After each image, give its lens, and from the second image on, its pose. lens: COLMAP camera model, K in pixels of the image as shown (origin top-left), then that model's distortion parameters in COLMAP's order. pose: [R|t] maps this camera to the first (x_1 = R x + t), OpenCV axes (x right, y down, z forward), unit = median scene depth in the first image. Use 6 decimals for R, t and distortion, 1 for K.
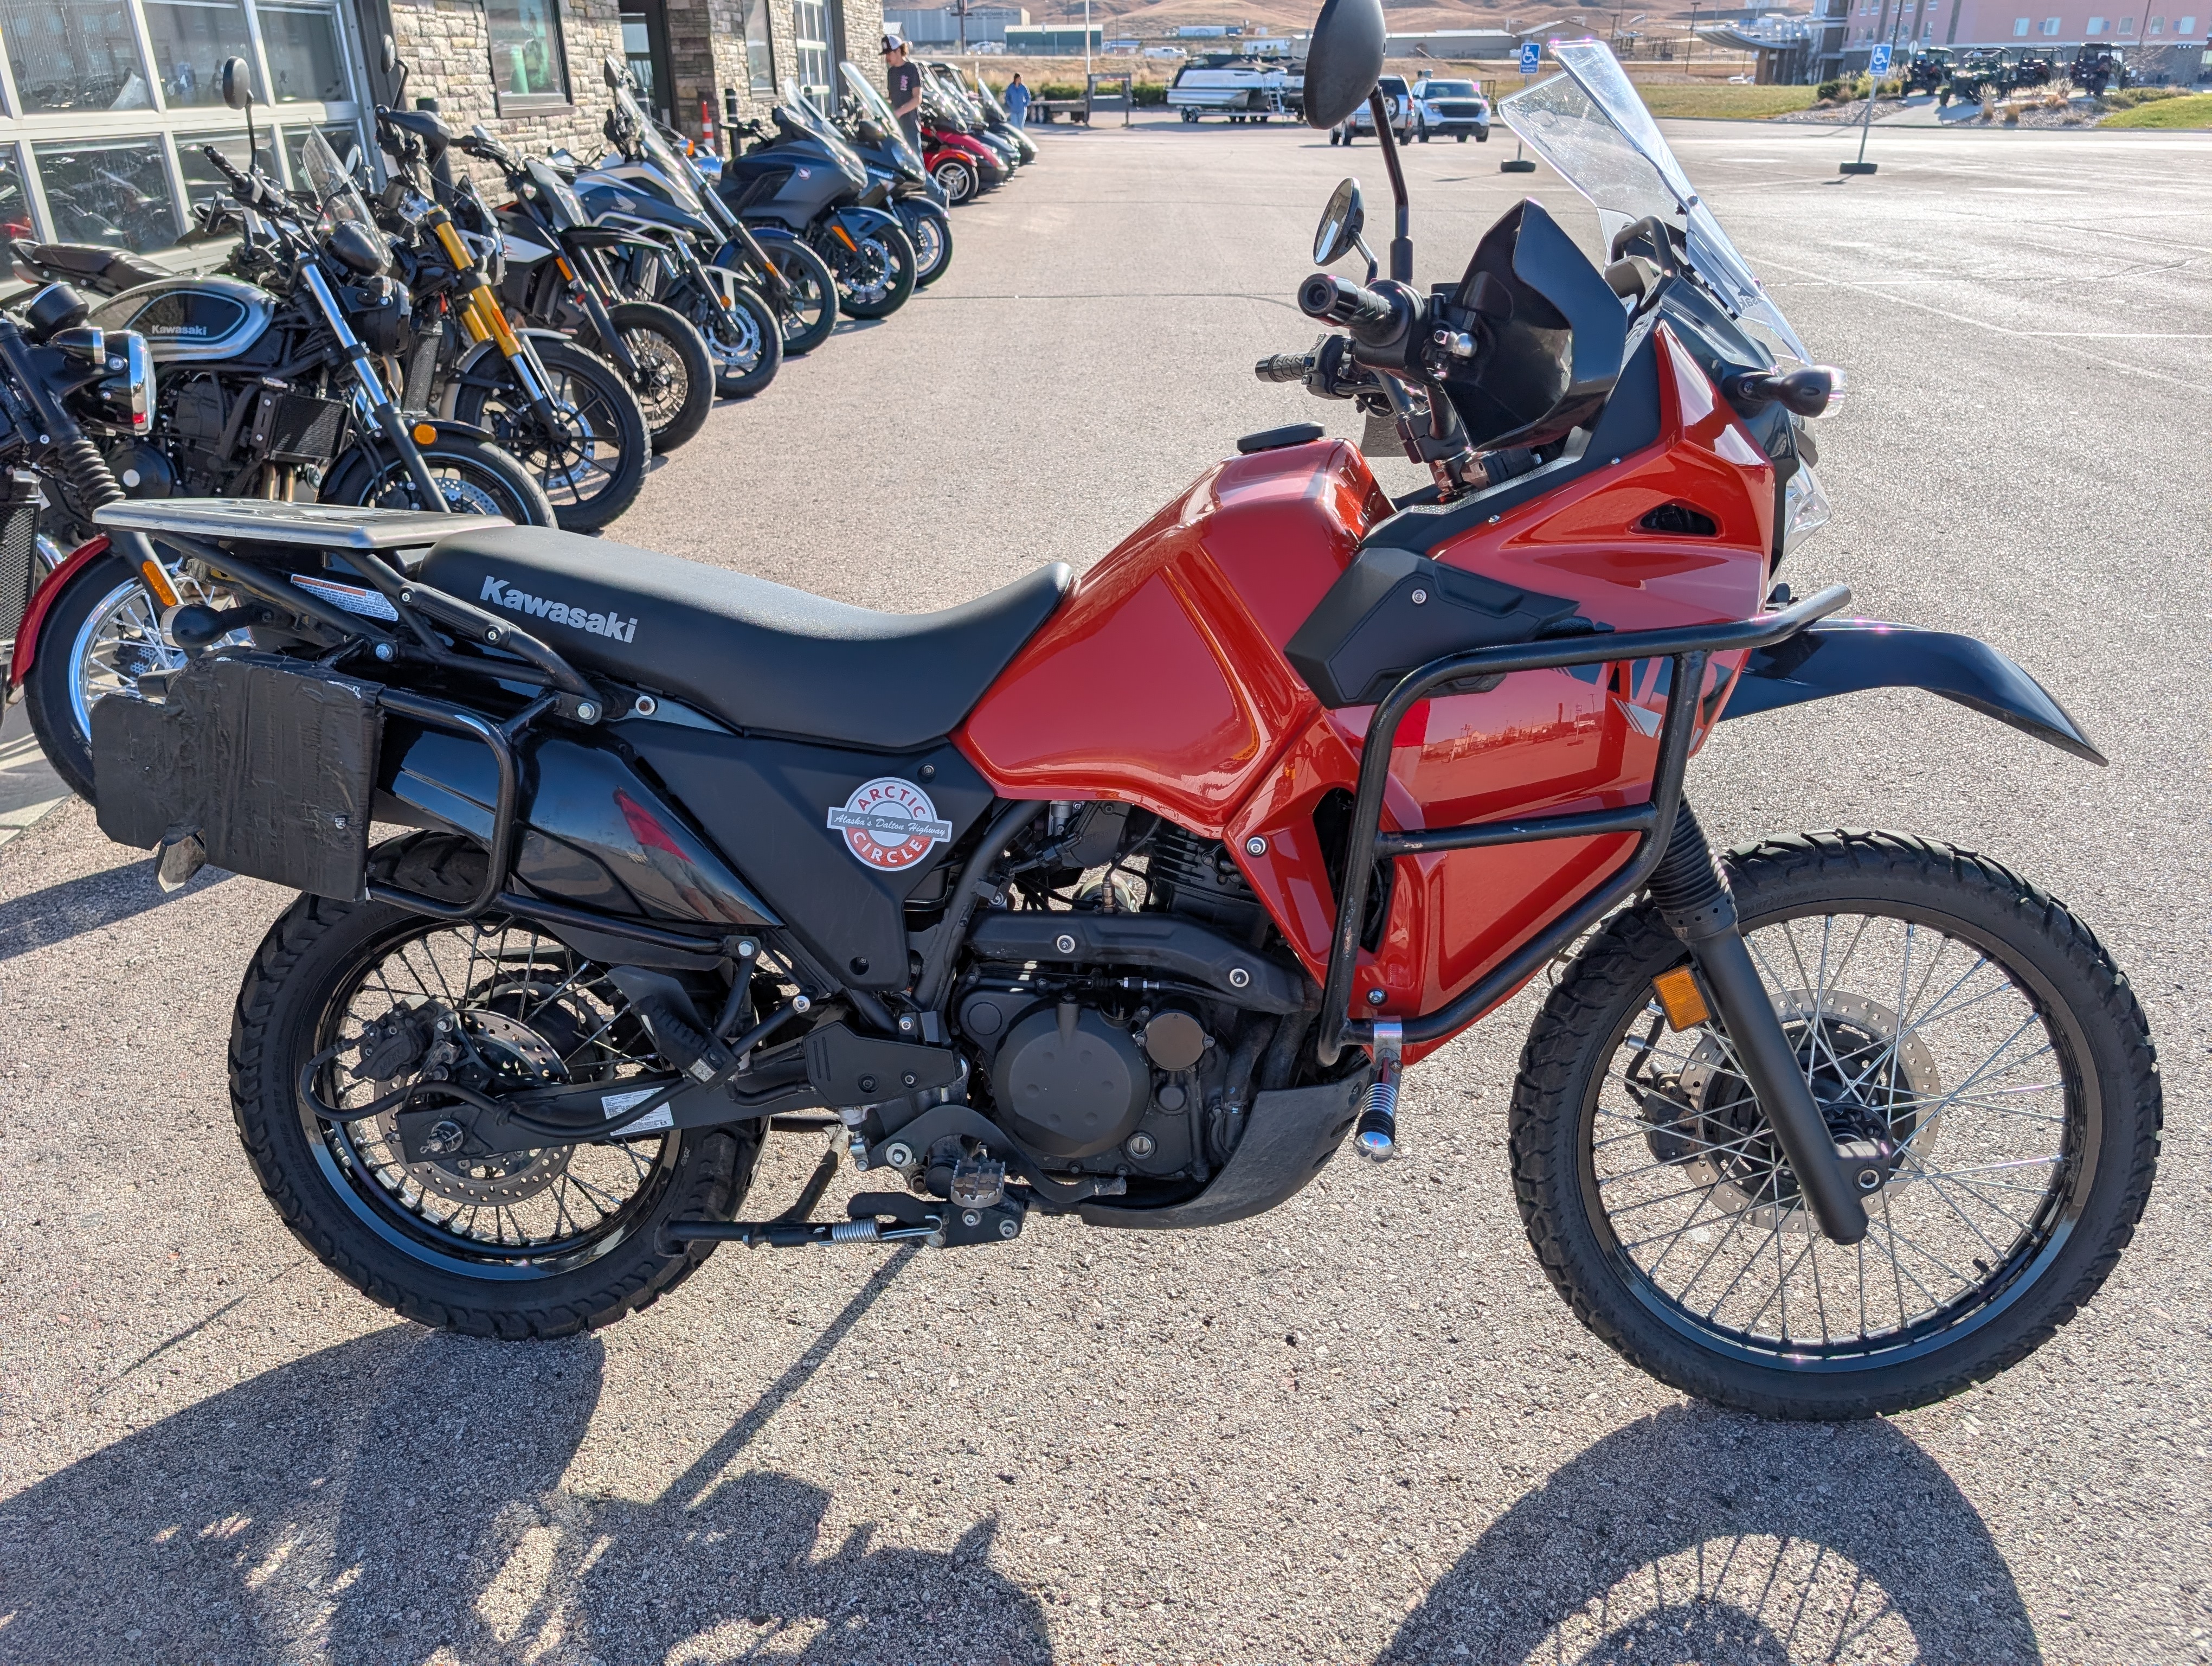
lens RADIAL K [[1547.6, 0, 1098.5], [0, 1547.6, 824.2], [0, 0, 1]] dist [0.031147, -0.026630]
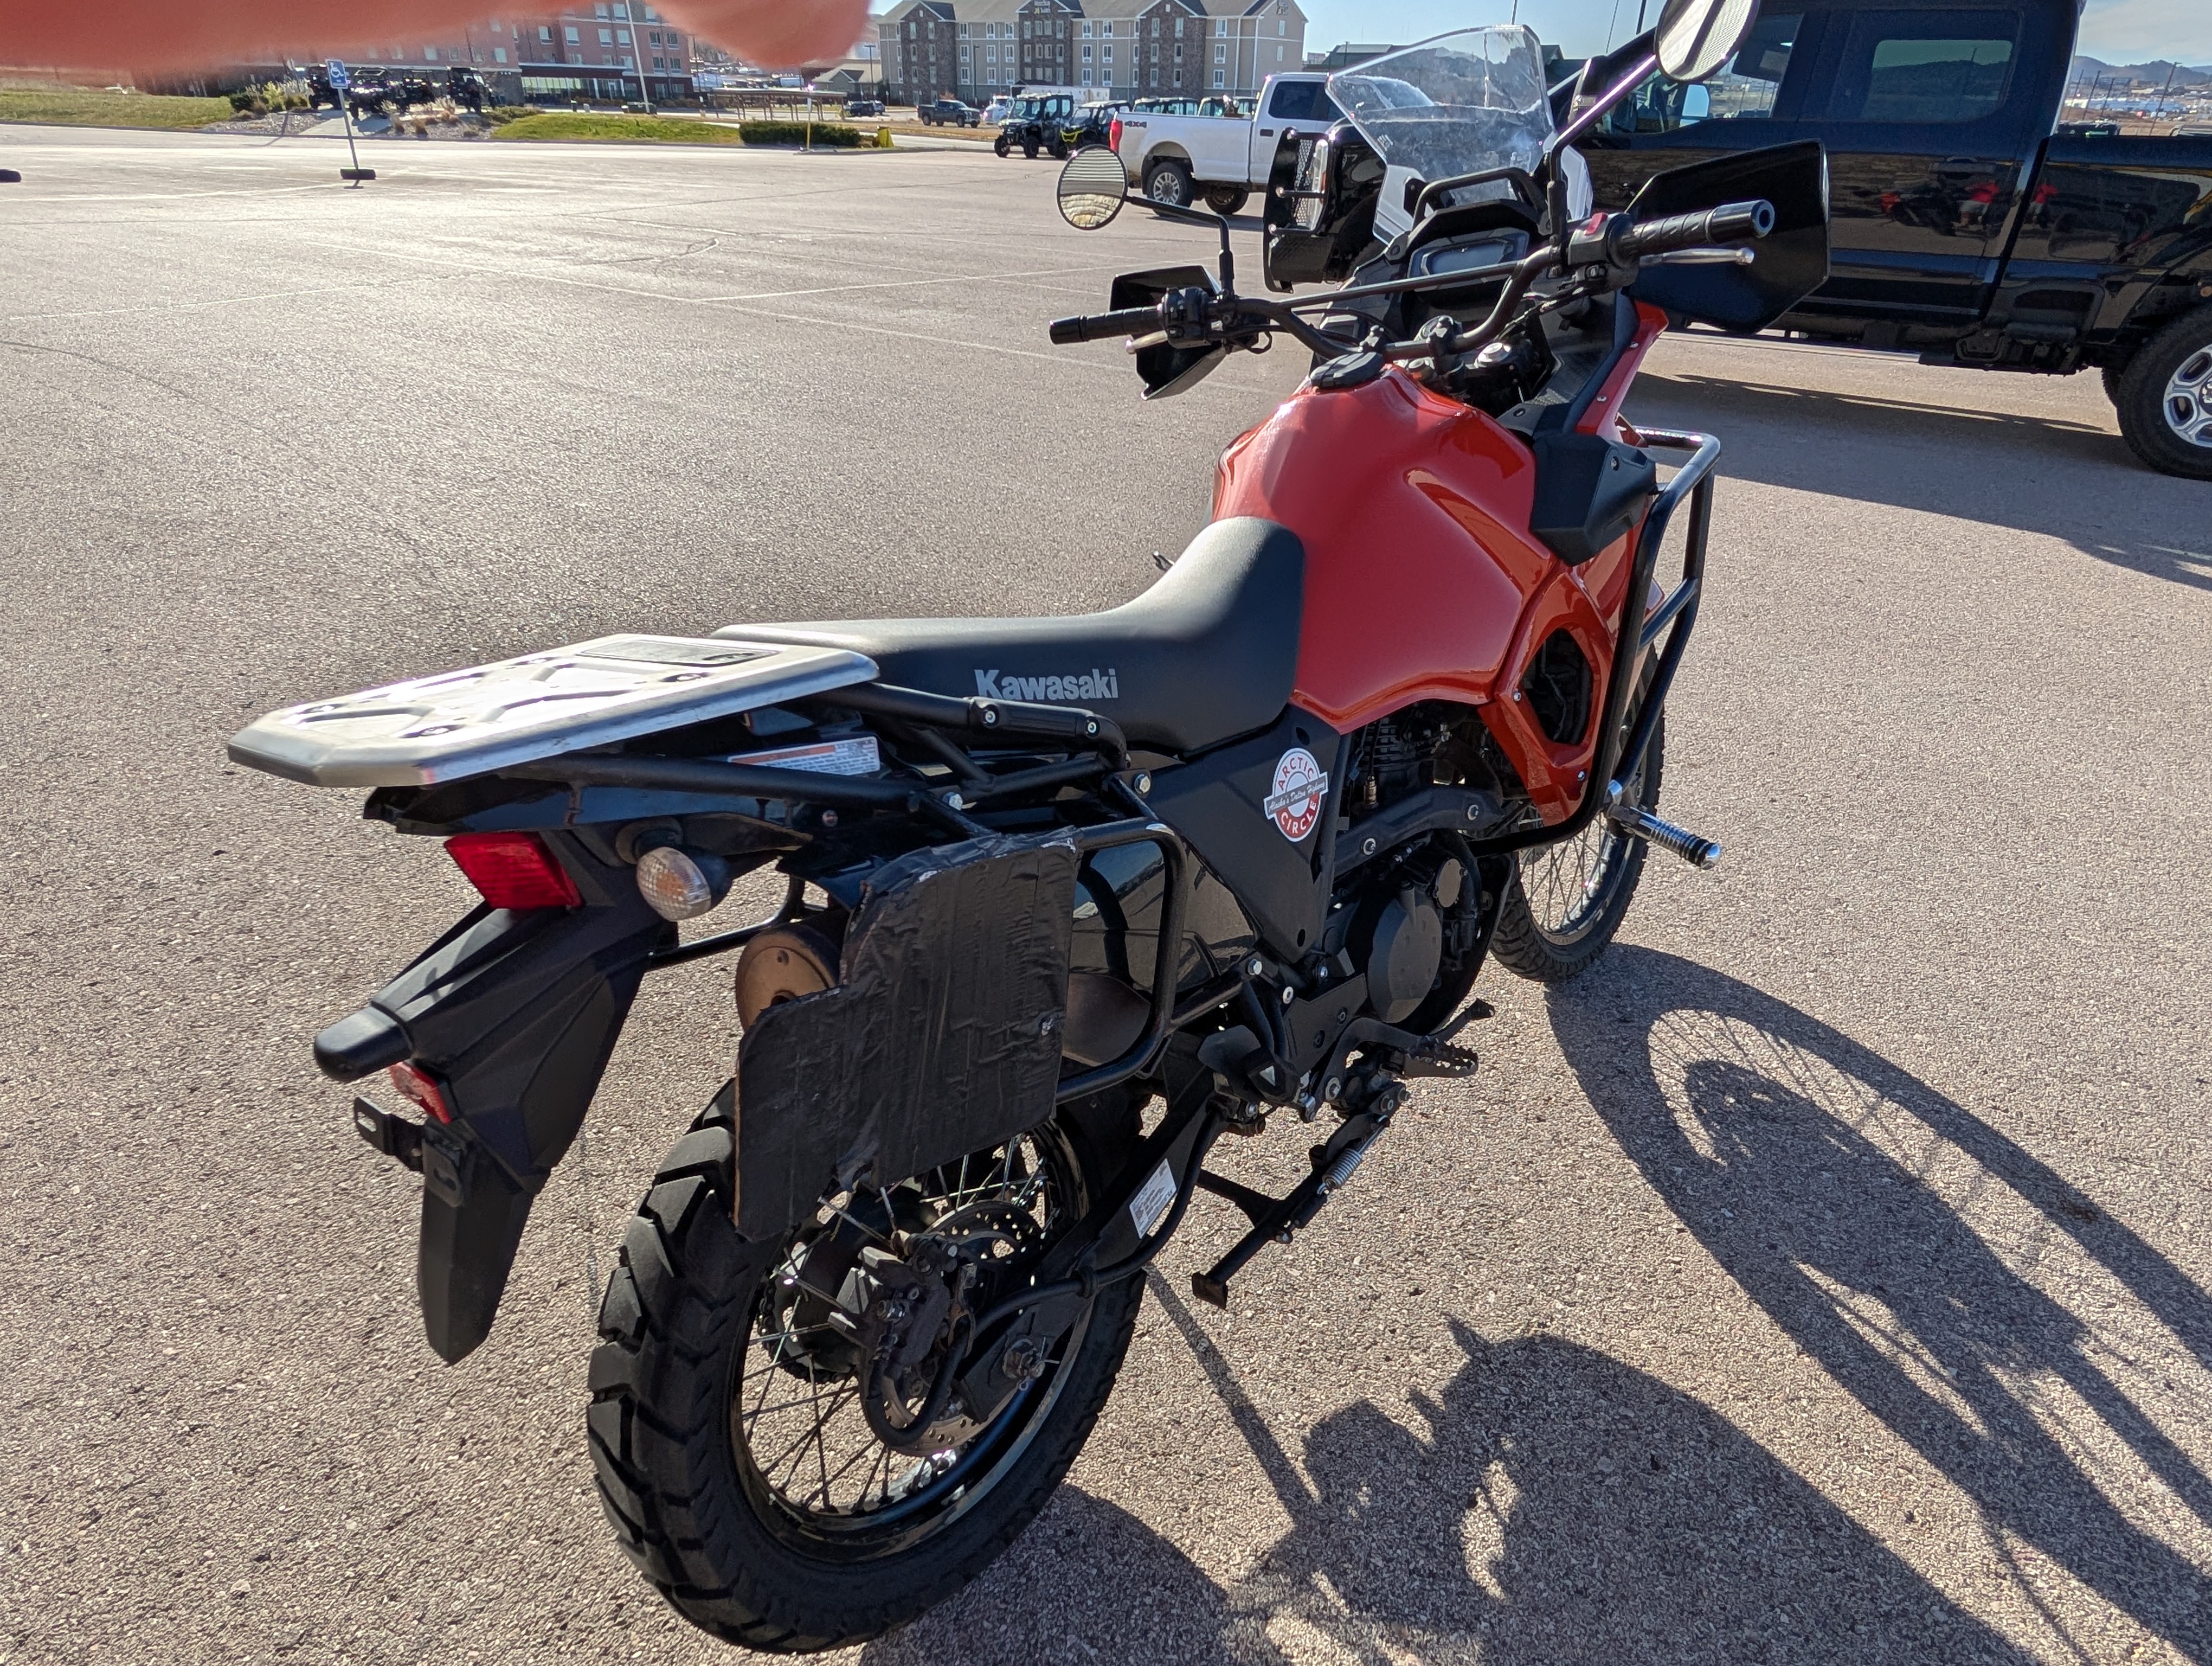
lens RADIAL K [[1309.2, 0, 1092.6], [0, 1309.2, 830.2], [0, 0, 1]] dist [-0.001472, -0.000088]
pose [[0.606880, -0.367127, 0.704922, -0.787684], [0.319214, 0.924835, 0.206842, -0.187526], [-0.727874, 0.099493, 0.678455, 0.480108]]
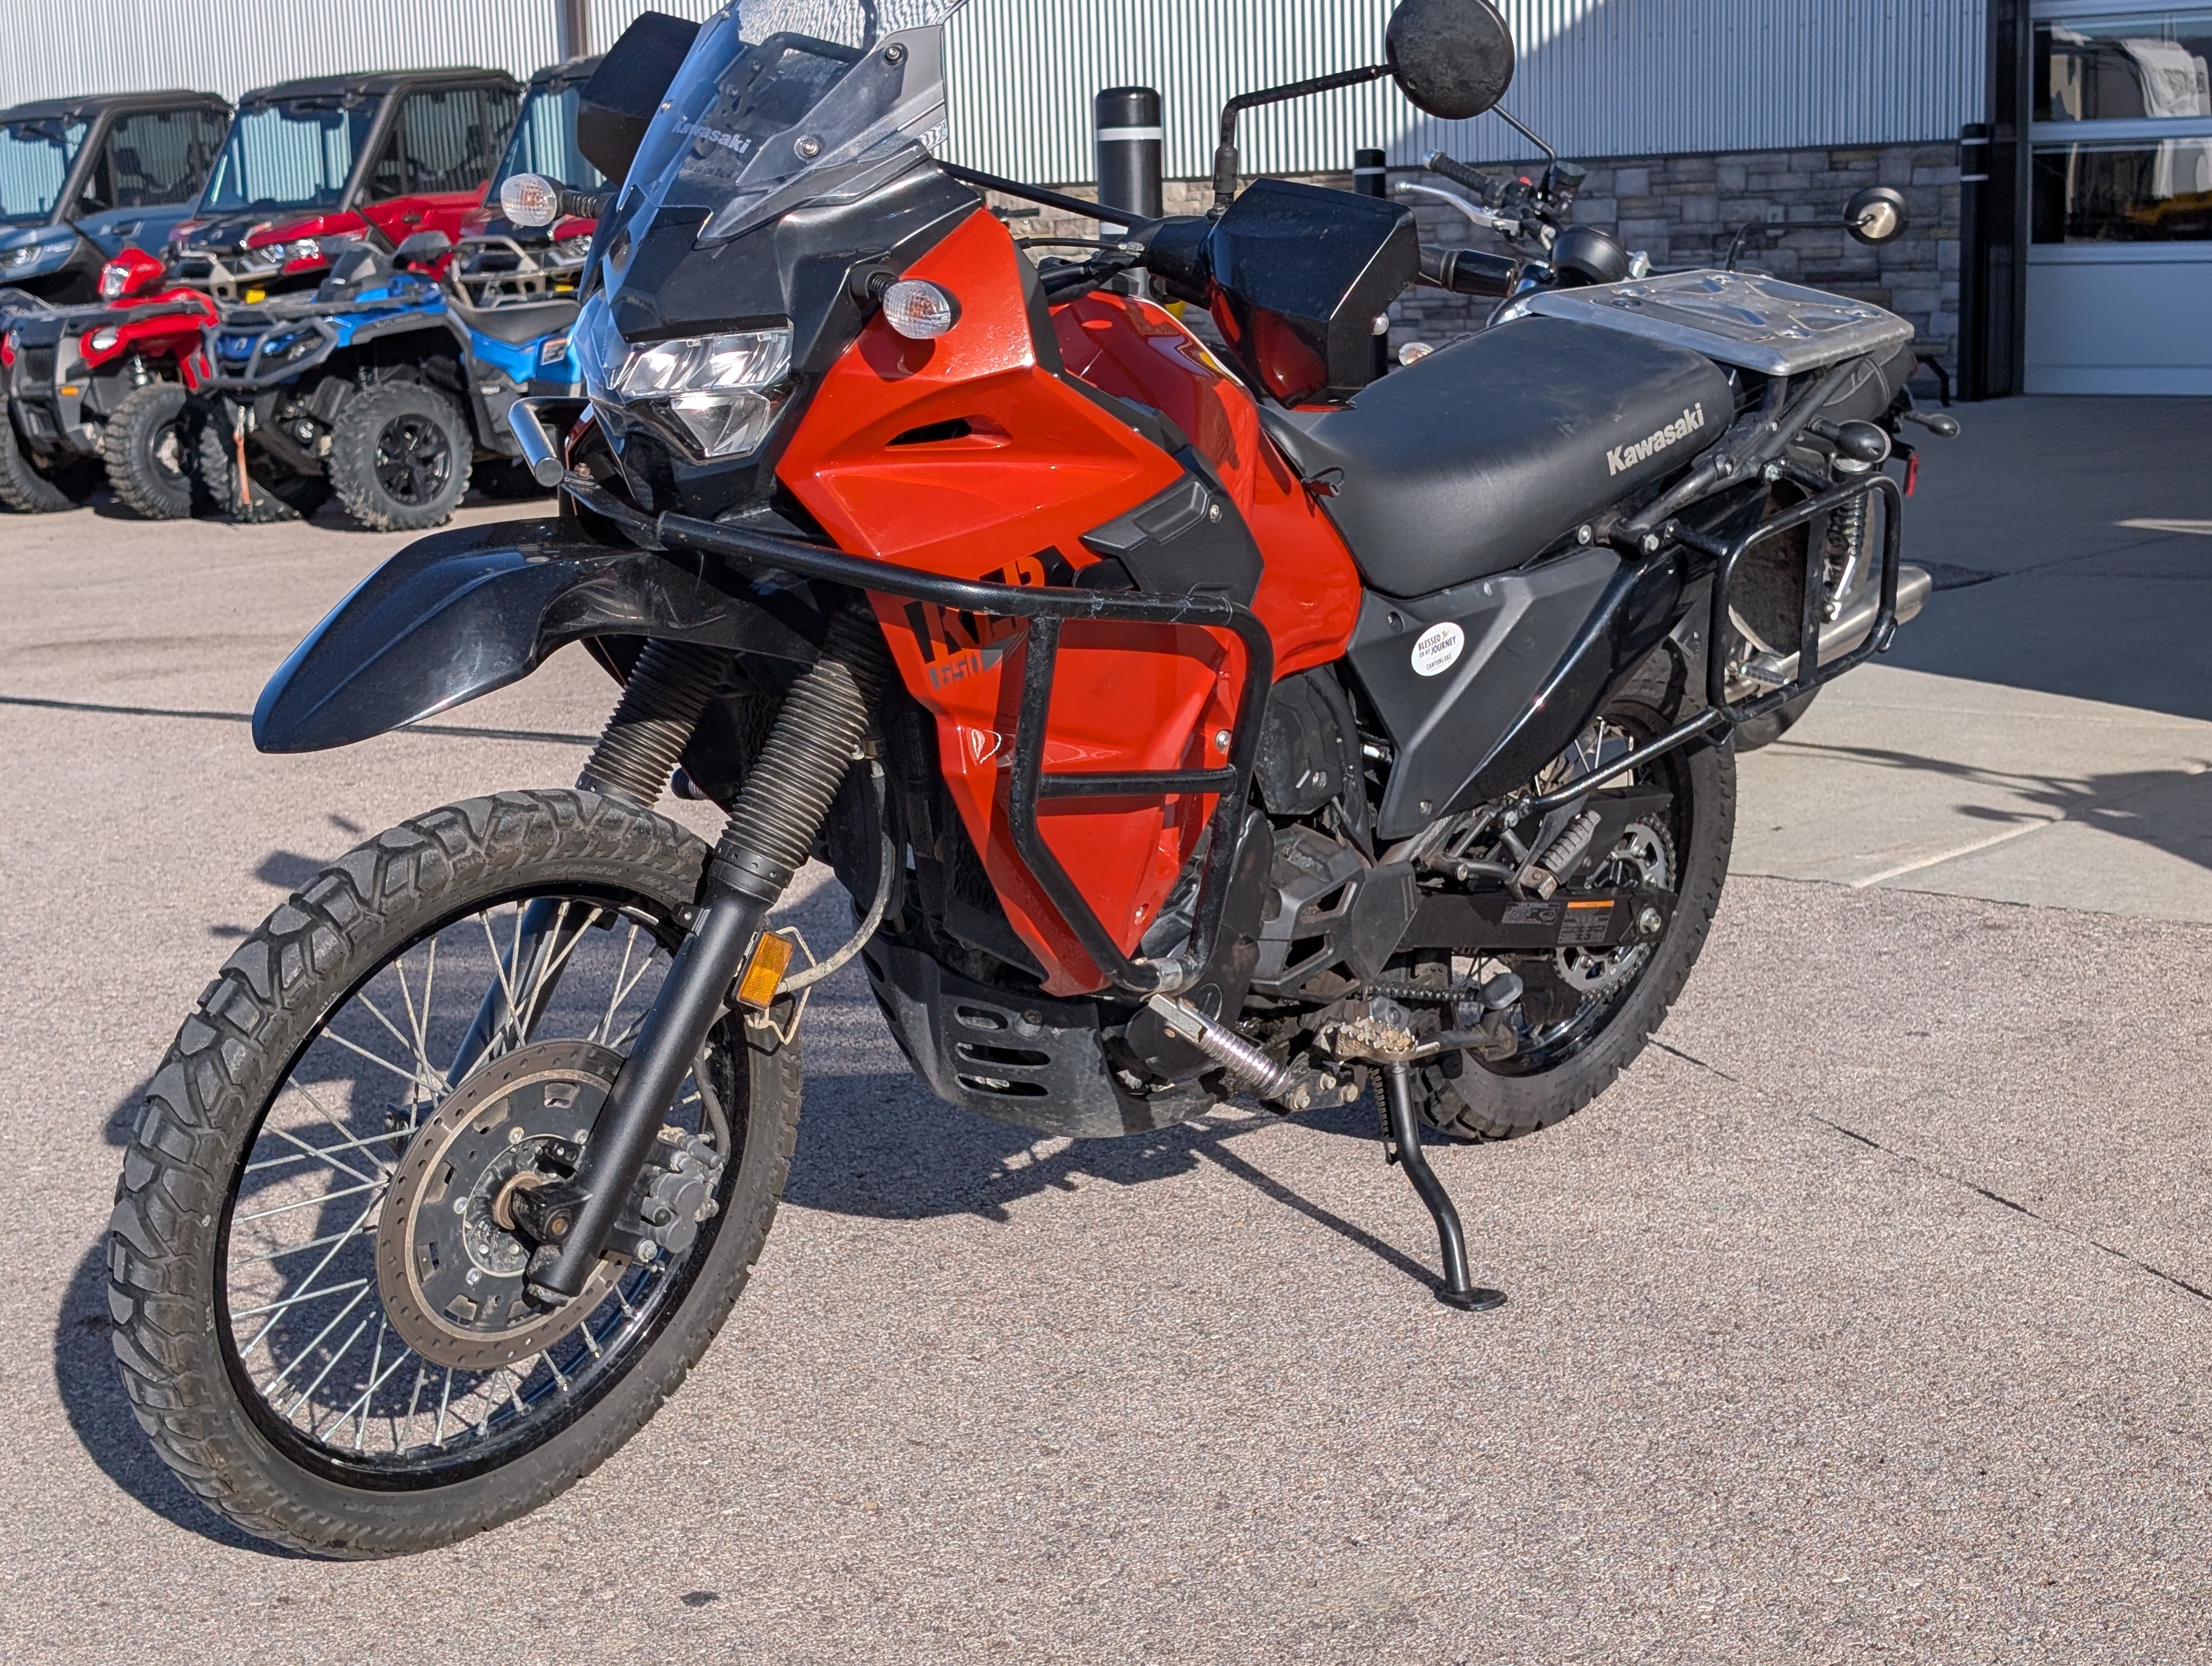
lens RADIAL K [[3561.9, 0, 1106.0], [0, 3561.9, 833.0], [0, 0, 1]] dist [0.039026, 0.136207]
pose [[-0.636472, 0.171823, -0.751917, 1.620450], [-0.291021, 0.849316, 0.440420, -0.837641], [0.714290, 0.499139, -0.490562, 2.064830]]
